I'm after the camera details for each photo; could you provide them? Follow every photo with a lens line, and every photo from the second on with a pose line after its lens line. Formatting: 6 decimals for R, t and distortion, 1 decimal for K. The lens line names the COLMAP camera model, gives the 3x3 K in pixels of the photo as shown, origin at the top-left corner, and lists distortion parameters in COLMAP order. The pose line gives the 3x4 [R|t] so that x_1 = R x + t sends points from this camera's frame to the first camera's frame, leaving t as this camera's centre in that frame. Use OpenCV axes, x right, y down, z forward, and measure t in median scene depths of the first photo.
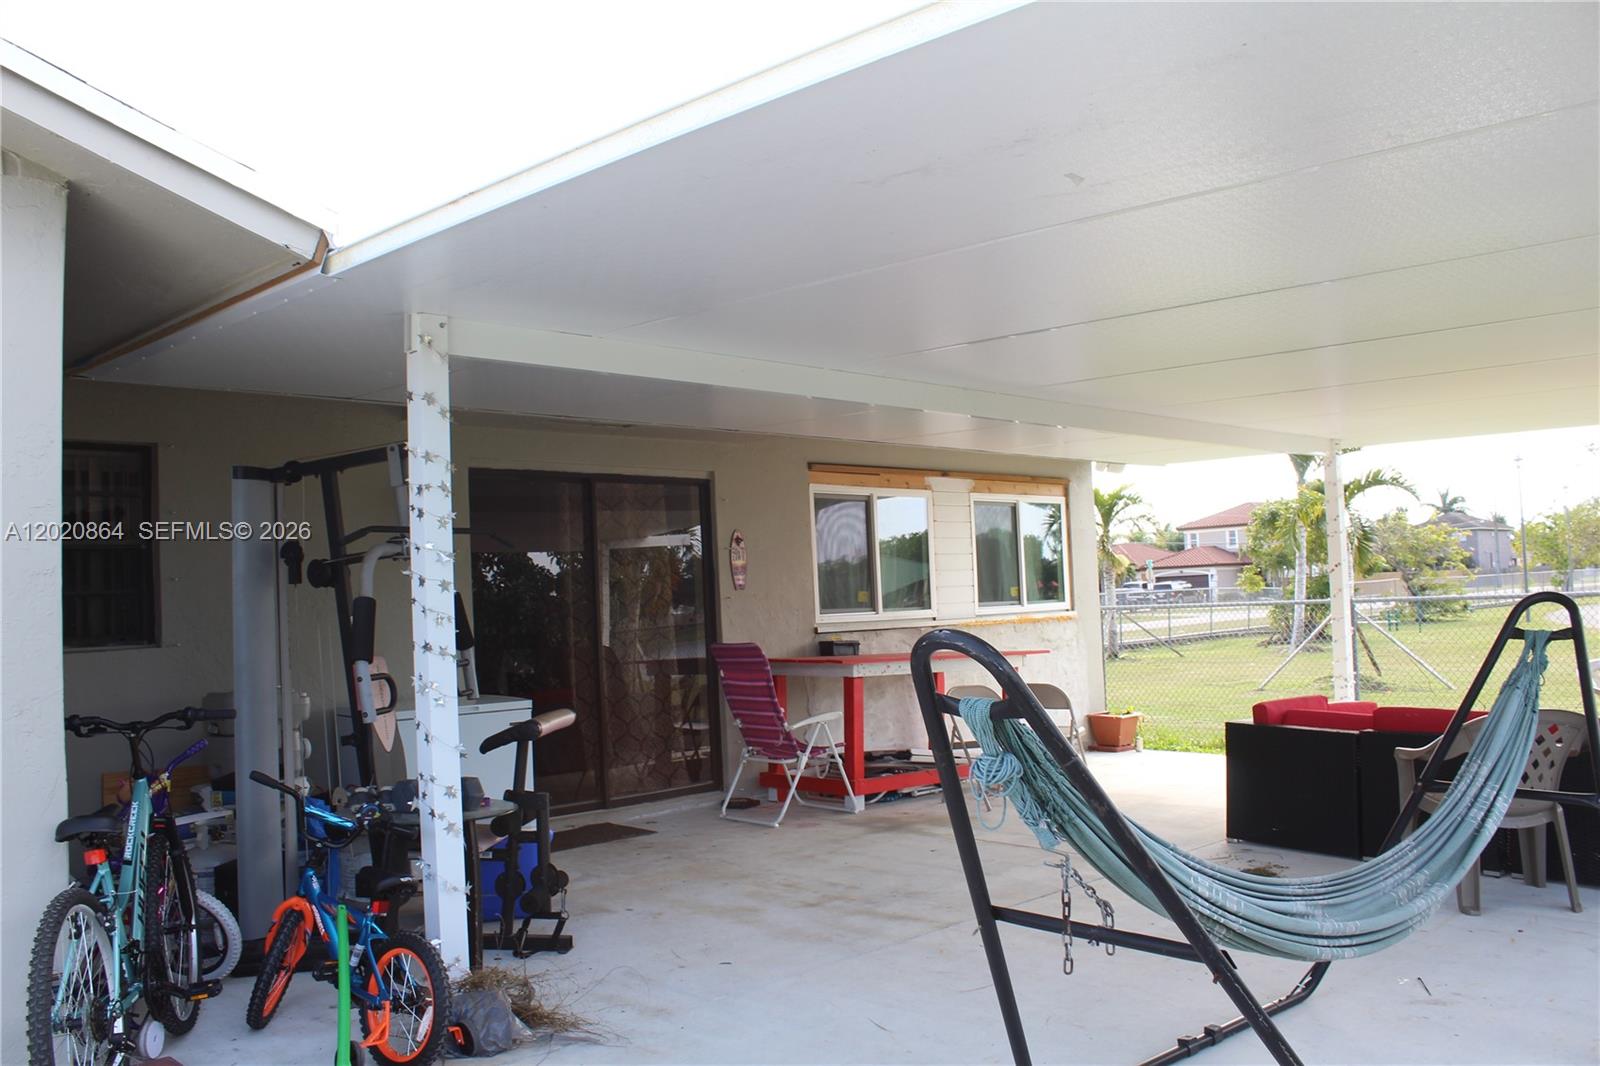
lens RADIAL K [[1333.9, 0, 796.2], [0, 1333.9, 524.1], [0, 0, 1]] dist [-0.165239, 0.137841]
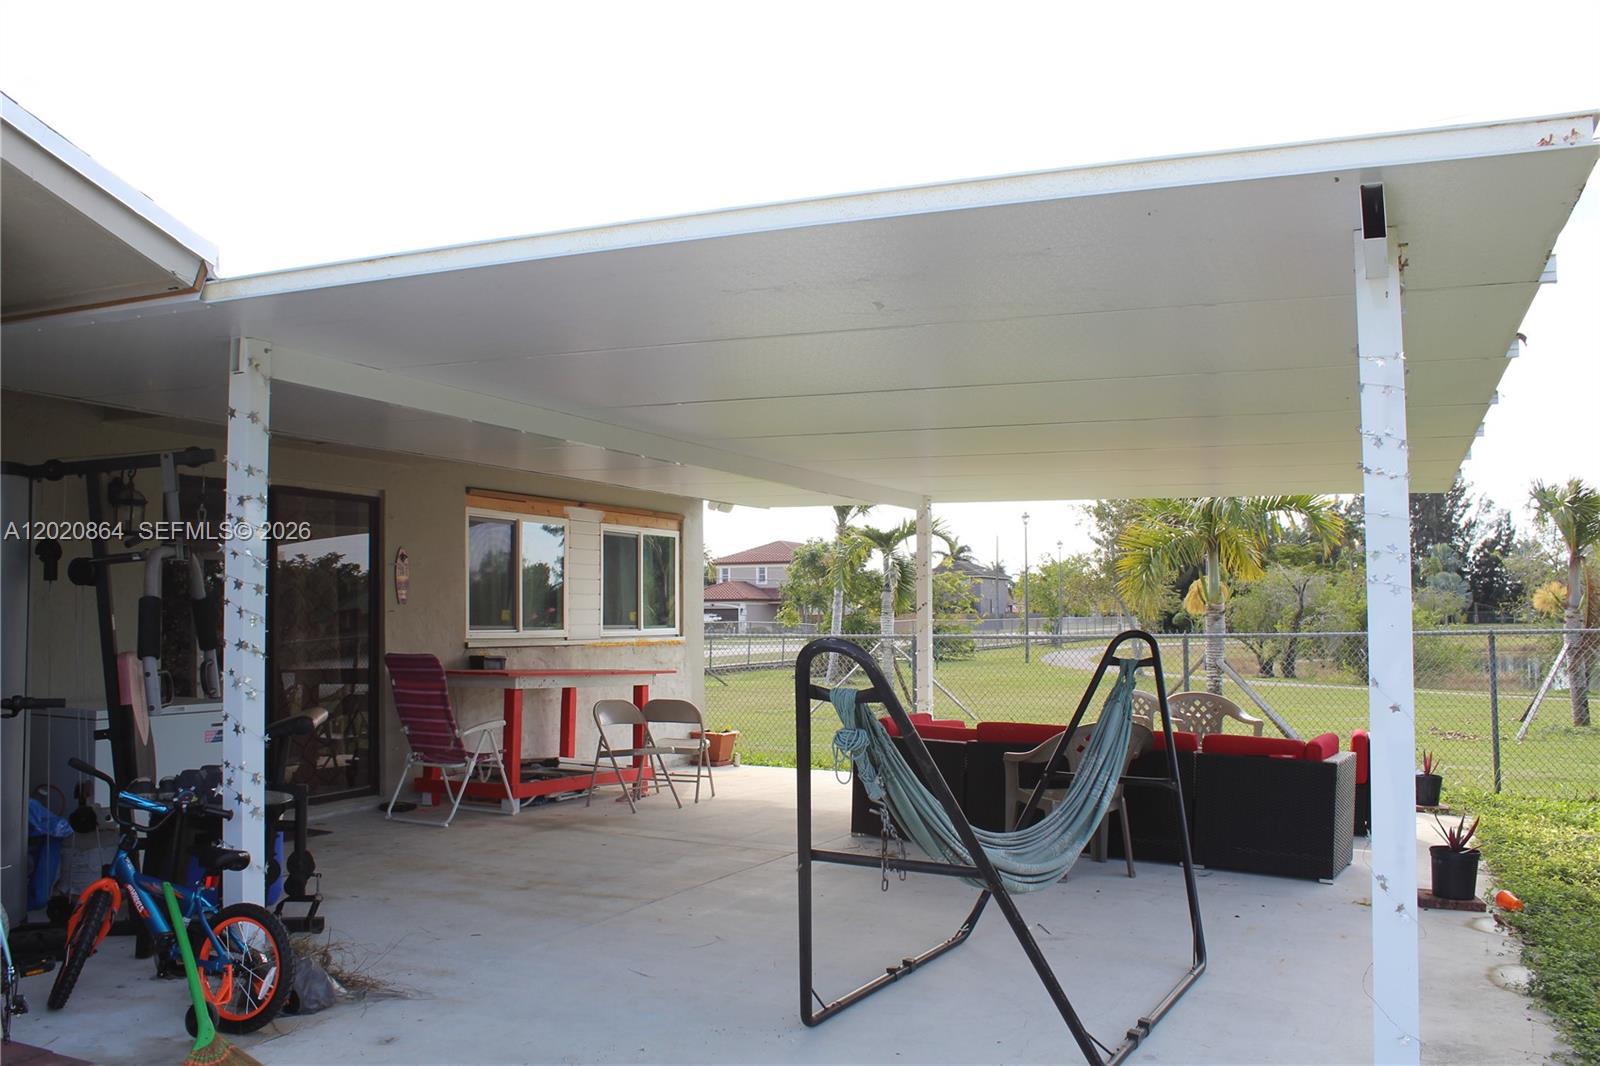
lens RADIAL K [[1333.9, 0, 796.2], [0, 1333.9, 524.1], [0, 0, 1]] dist [-0.165239, 0.137841]
pose [[0.937830, 0.058409, 0.342145, -0.119178], [-0.051531, 0.998245, -0.029166, 0.000726], [-0.343248, 0.009722, 0.939195, -0.089189]]
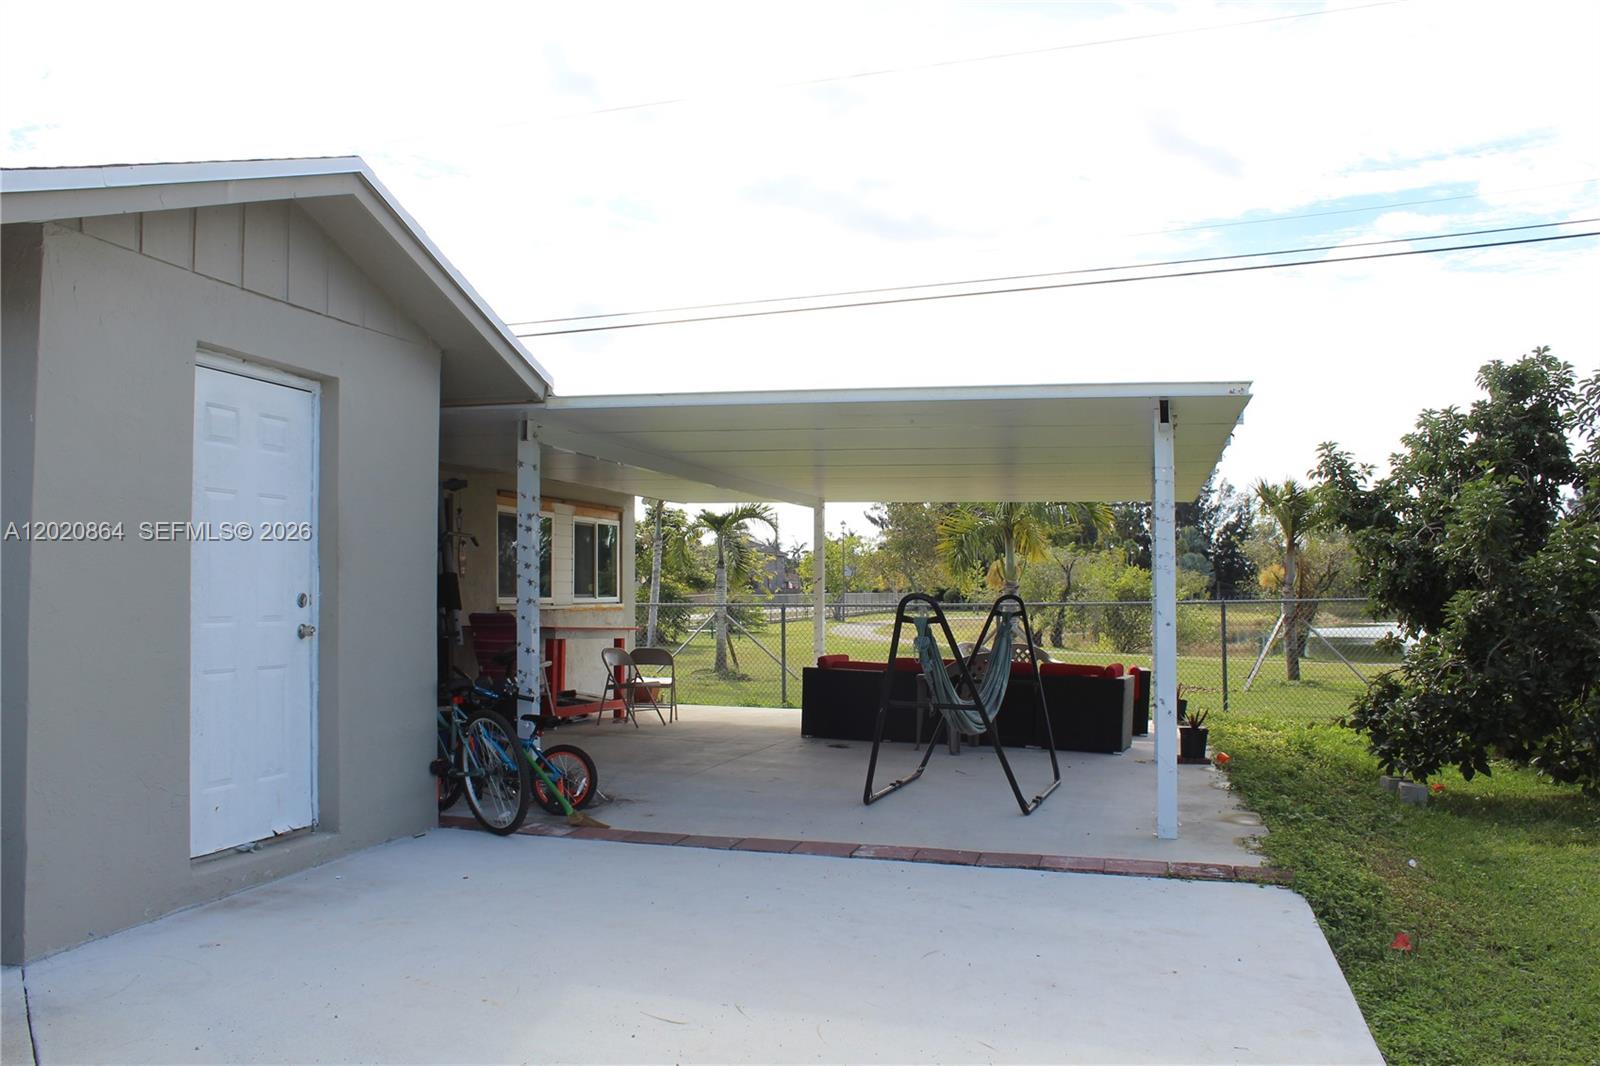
lens RADIAL K [[1322.3, 0, 803.7], [0, 1322.3, 512.2], [0, 0, 1]] dist [-0.151547, 0.000720]
pose [[0.862256, 0.065931, 0.502162, -0.472243], [-0.058690, 0.997818, -0.030234, 0.000793], [-0.503060, -0.003403, 0.864245, -0.421815]]
